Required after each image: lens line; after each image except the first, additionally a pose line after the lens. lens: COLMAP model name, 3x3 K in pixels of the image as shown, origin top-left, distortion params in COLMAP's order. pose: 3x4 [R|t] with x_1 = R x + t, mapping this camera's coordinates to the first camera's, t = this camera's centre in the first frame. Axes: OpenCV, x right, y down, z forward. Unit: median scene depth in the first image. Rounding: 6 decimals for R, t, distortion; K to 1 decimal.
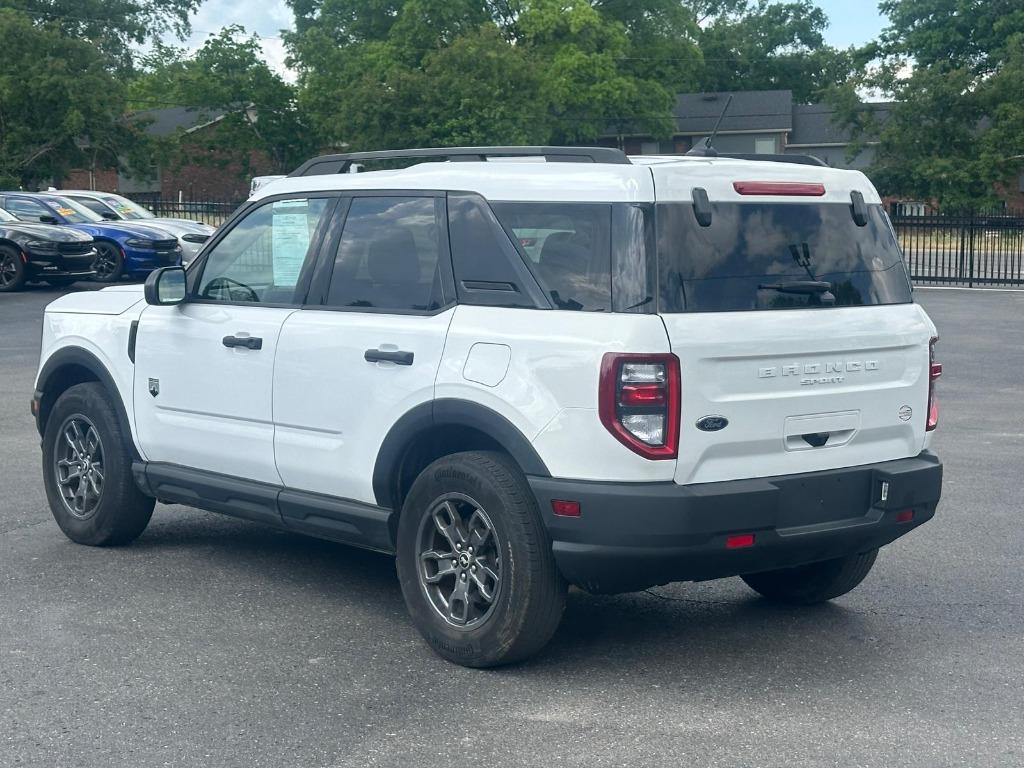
lens RADIAL K [[1894.3, 0, 517.3], [0, 1894.3, 383.8], [0, 0, 1]] dist [0.132040, 0.000000]
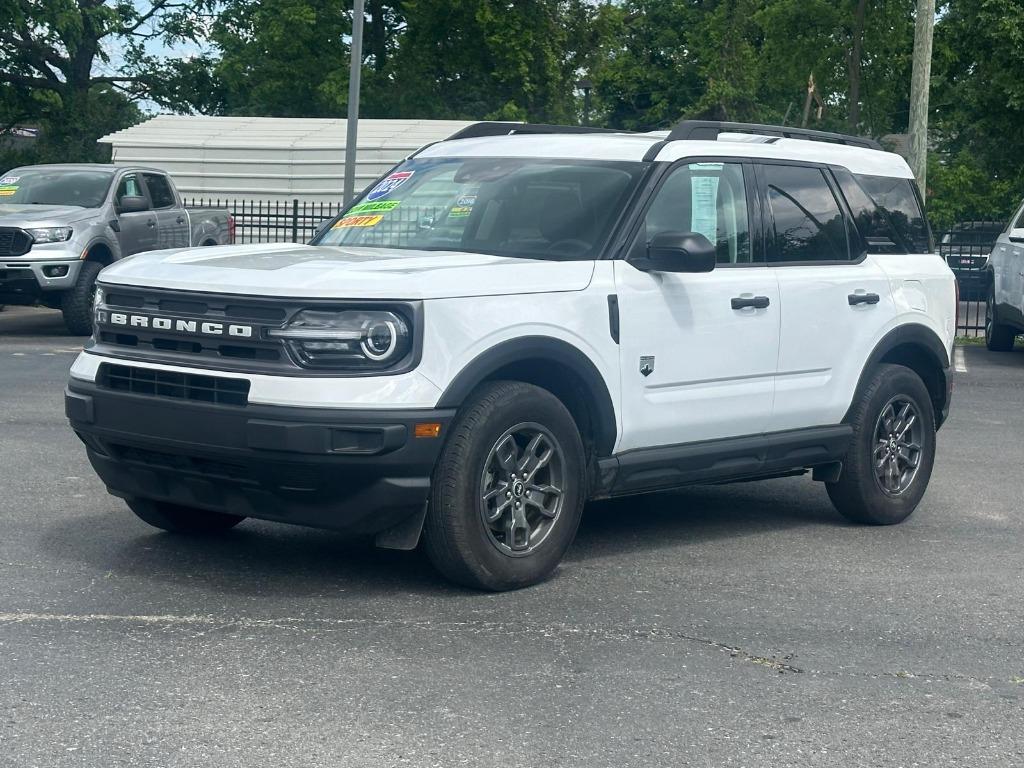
lens RADIAL K [[1894.3, 0, 516.1], [0, 1894.3, 380.8], [0, 0, 1]] dist [0.132040, 0.000000]
pose [[-0.161750, -0.094579, 0.982289, -1.279891], [0.060487, 0.992575, 0.105530, -0.107979], [-0.984976, 0.076486, -0.154829, 1.449083]]
